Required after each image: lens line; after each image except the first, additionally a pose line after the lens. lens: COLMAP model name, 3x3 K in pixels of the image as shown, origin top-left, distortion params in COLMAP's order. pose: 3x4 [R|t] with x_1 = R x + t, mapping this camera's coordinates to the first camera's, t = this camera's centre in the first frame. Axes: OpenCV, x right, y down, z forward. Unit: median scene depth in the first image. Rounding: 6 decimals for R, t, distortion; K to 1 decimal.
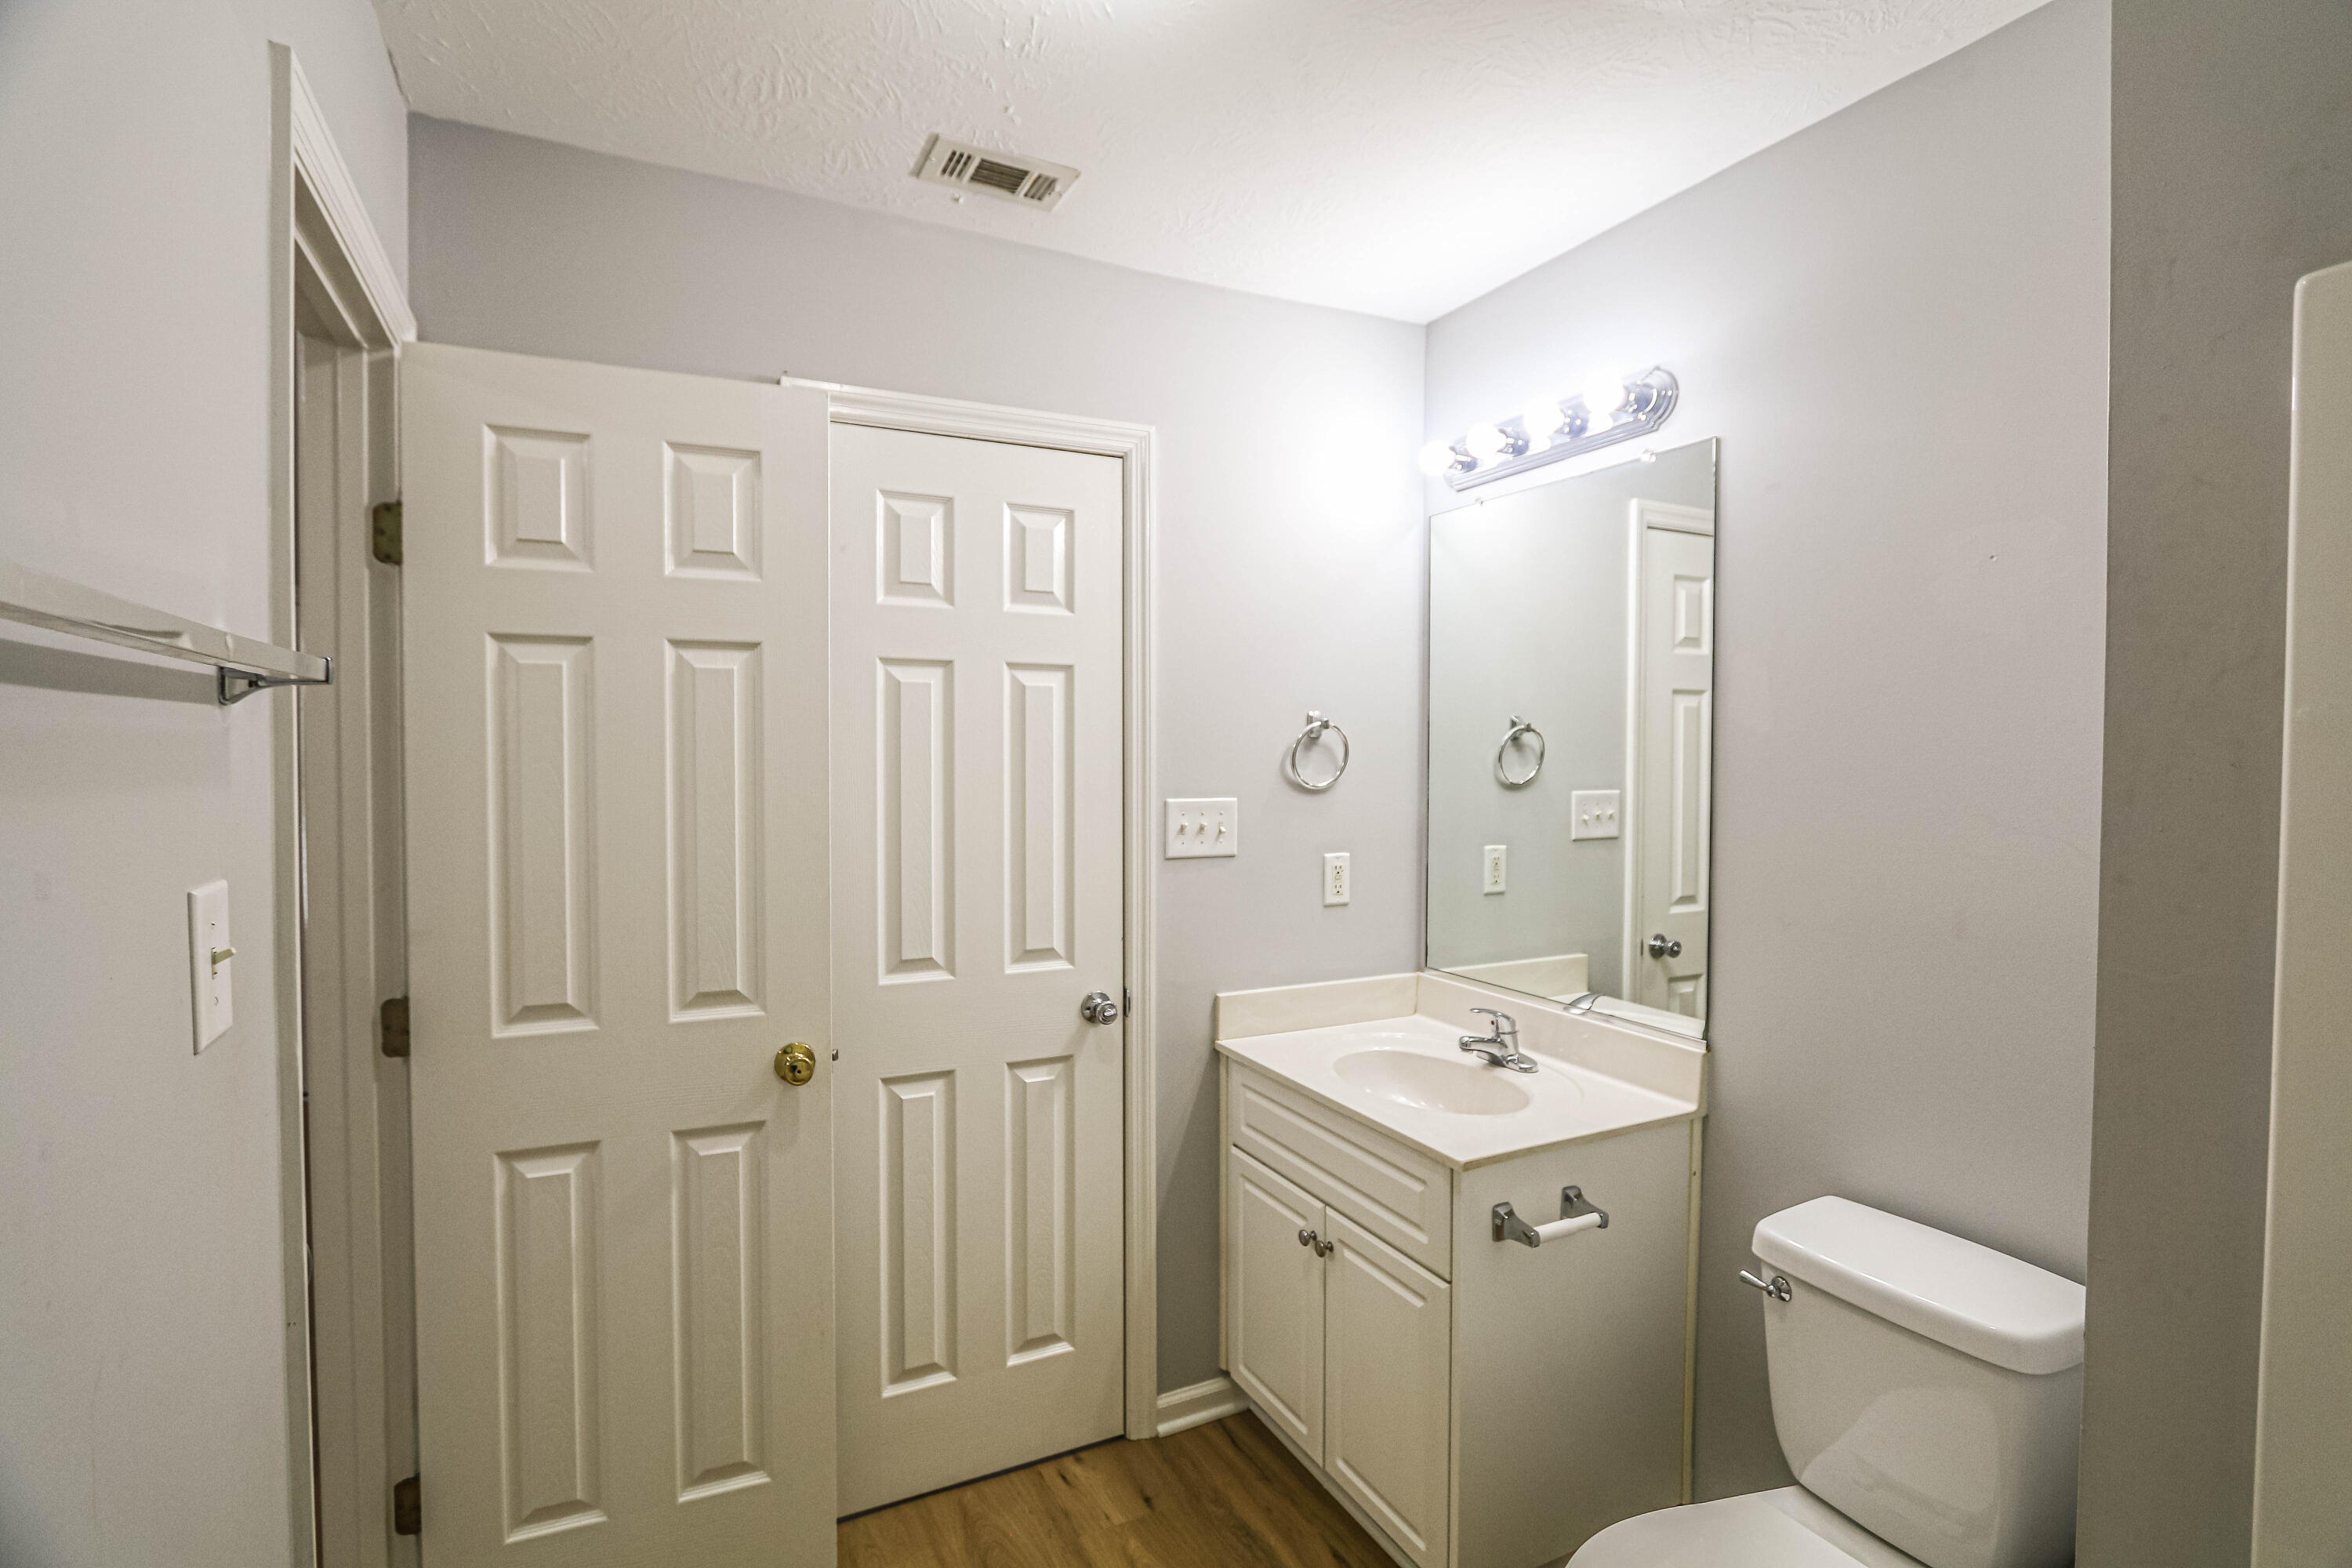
lens RADIAL K [[1189.2, 0, 1188.7], [0, 1189.2, 768.8], [0, 0, 1]] dist [0.003323, -0.000127]
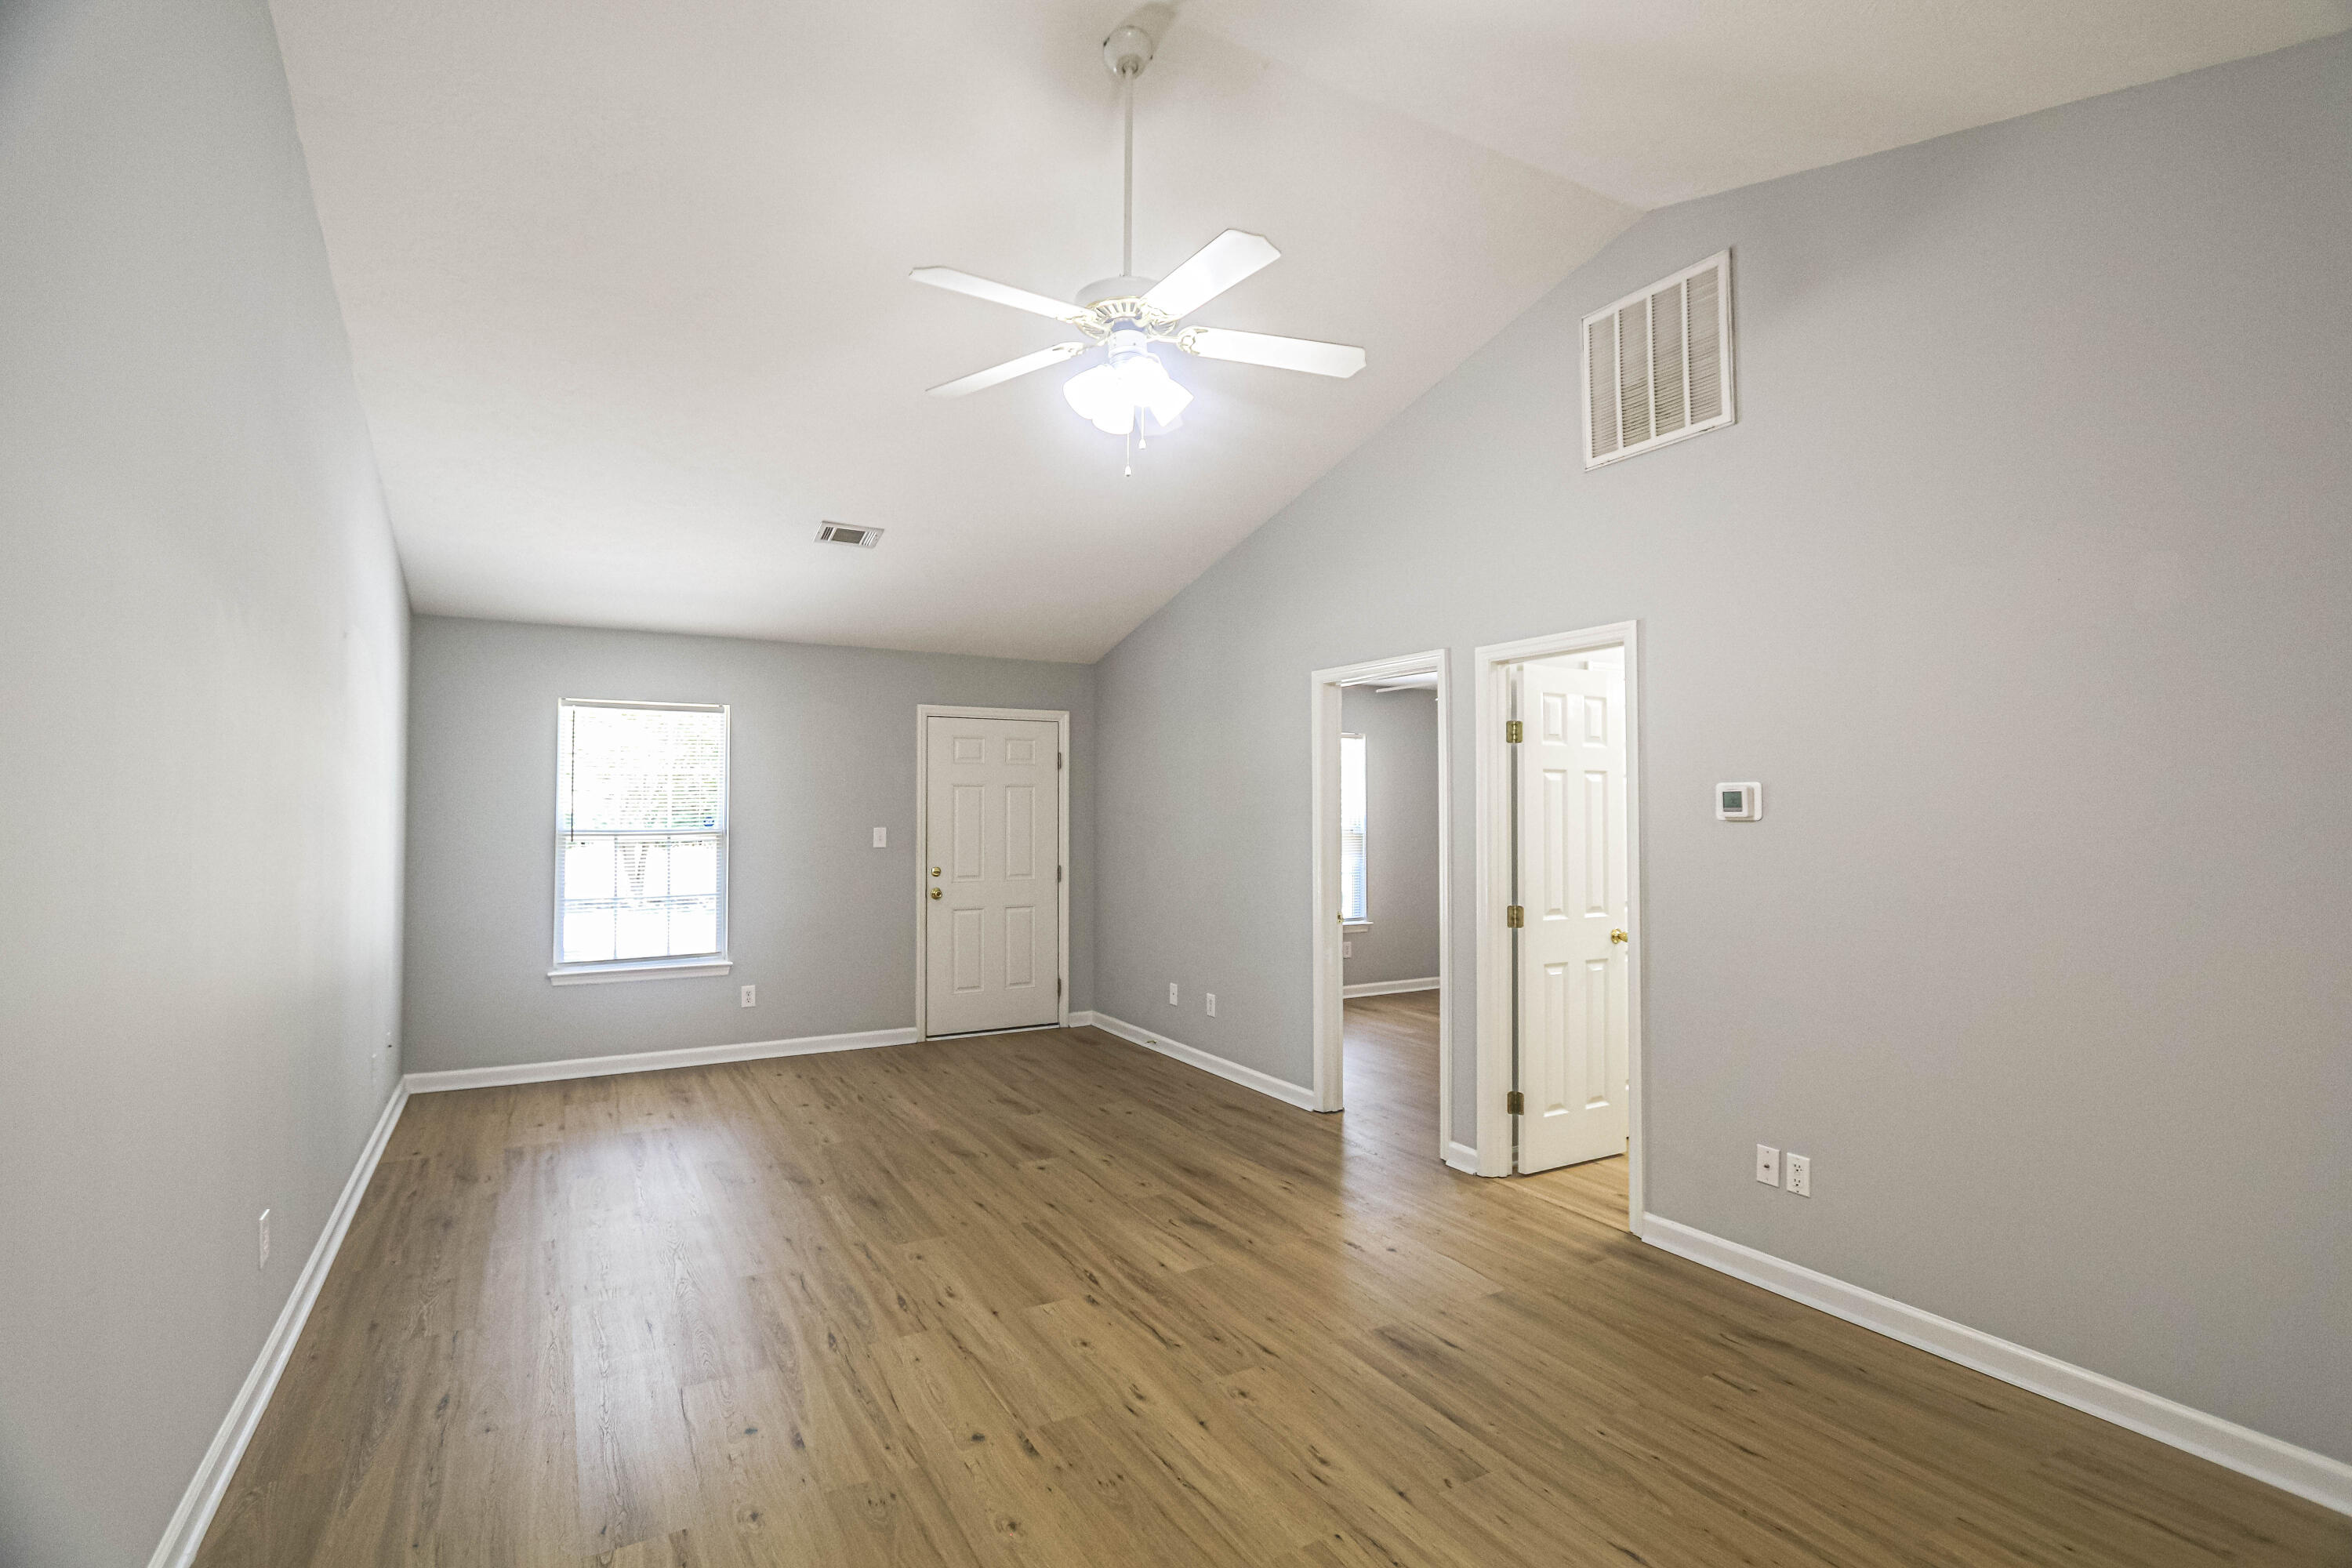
lens RADIAL K [[1087.7, 0, 1137.9], [0, 1087.7, 772.6], [0, 0, 1]] dist [-0.016654, 0.002141]
pose [[0.998973, 0.004663, 0.045069, -1.524328], [-0.002484, 0.998830, -0.048289, 0.015509], [-0.045241, 0.048128, 0.997816, -1.326653]]
